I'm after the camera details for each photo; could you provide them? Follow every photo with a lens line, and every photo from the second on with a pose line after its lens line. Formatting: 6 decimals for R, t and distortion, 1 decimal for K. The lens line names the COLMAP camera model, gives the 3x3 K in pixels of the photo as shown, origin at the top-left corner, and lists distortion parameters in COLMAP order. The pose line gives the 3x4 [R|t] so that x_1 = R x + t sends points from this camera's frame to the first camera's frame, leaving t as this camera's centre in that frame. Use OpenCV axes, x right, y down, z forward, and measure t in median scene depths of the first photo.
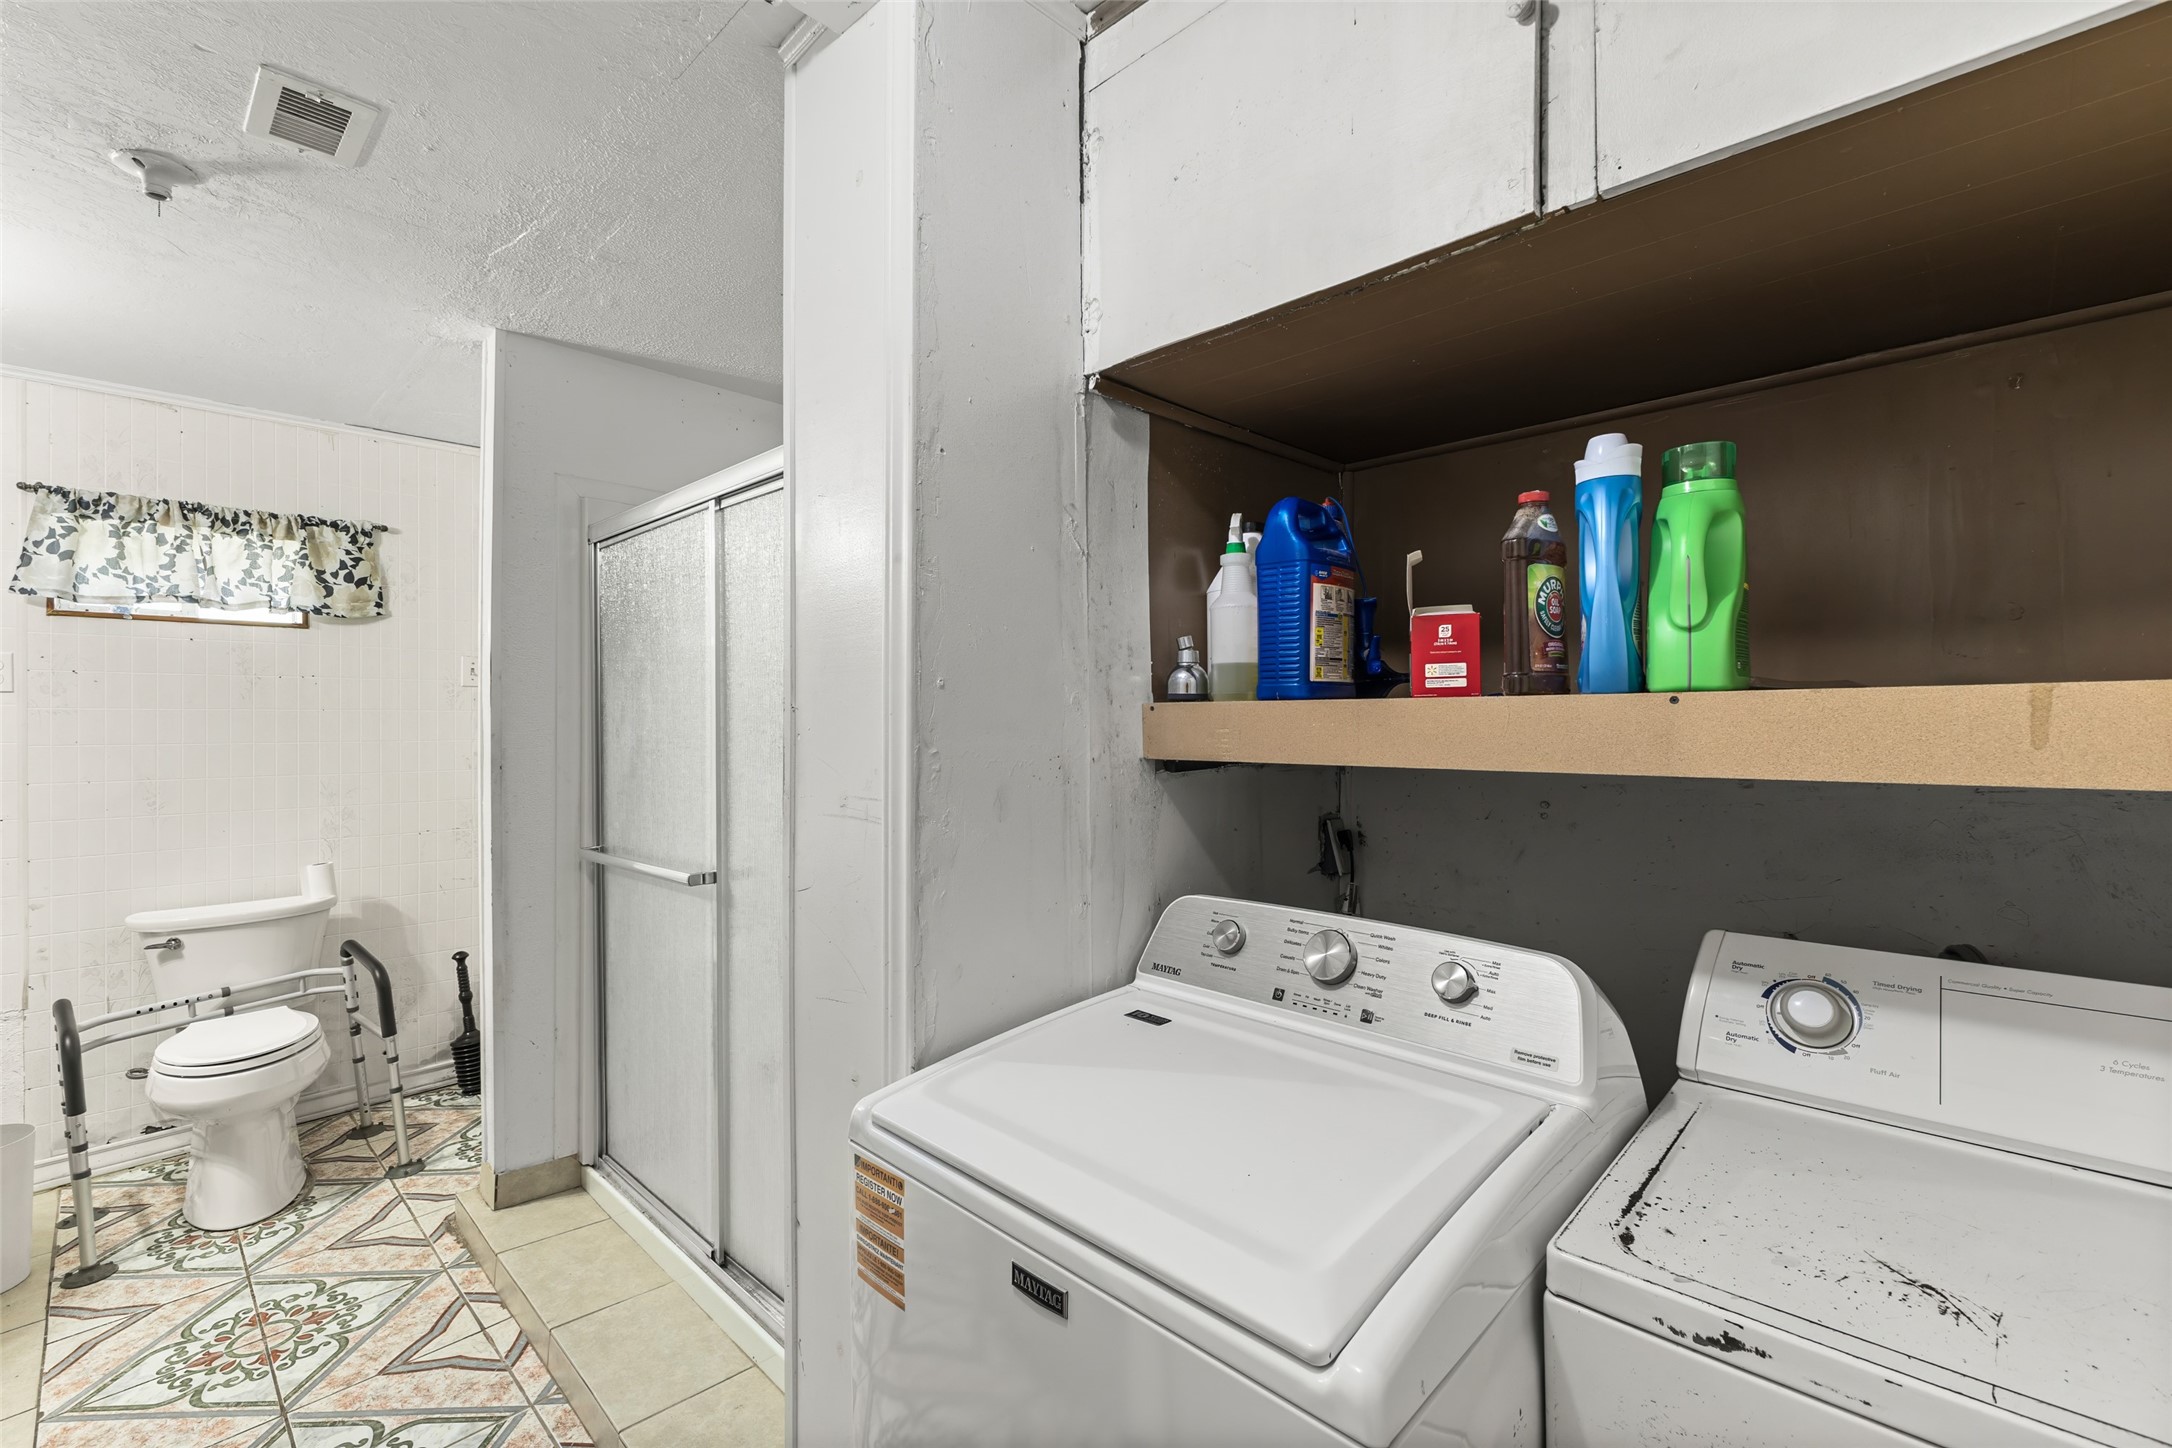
lens RADIAL K [[938.7, 0, 1088.5], [0, 938.7, 721.2], [0, 0, 1]] dist [0.010279, -0.003111]
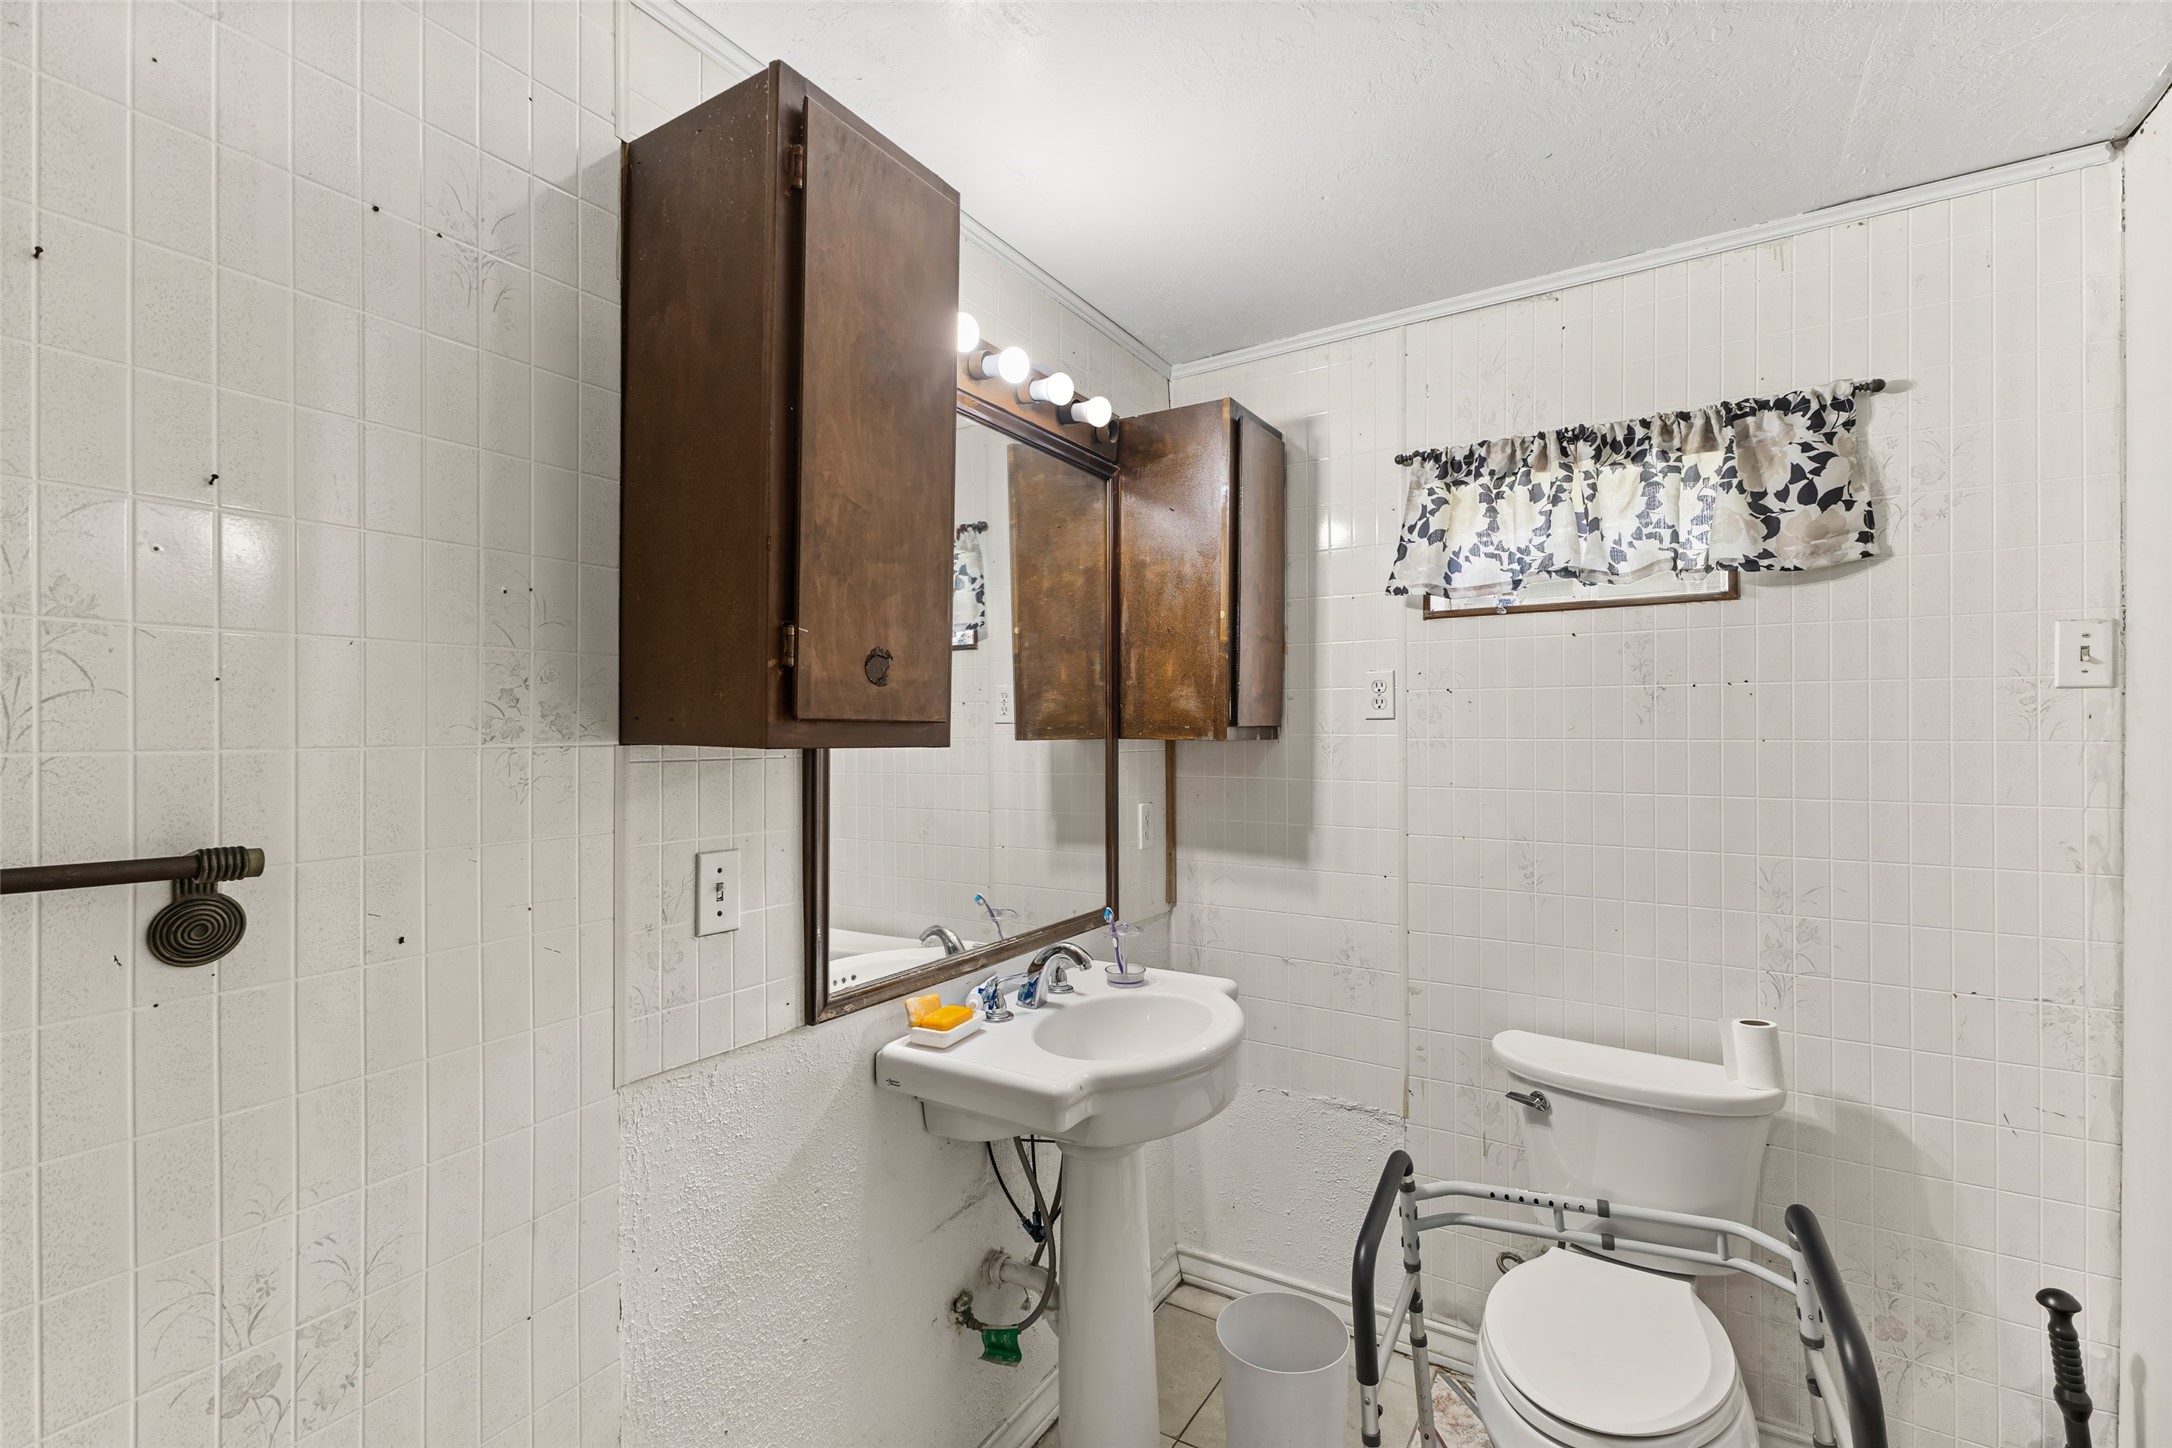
lens RADIAL K [[938.7, 0, 1087.4], [0, 938.7, 725.1], [0, 0, 1]] dist [0.010279, -0.003111]
pose [[0.212927, -0.000743, -0.977068, -0.371602], [0.001544, 0.999999, -0.000424, -0.022990], [0.977067, -0.001418, 0.212928, 0.520104]]
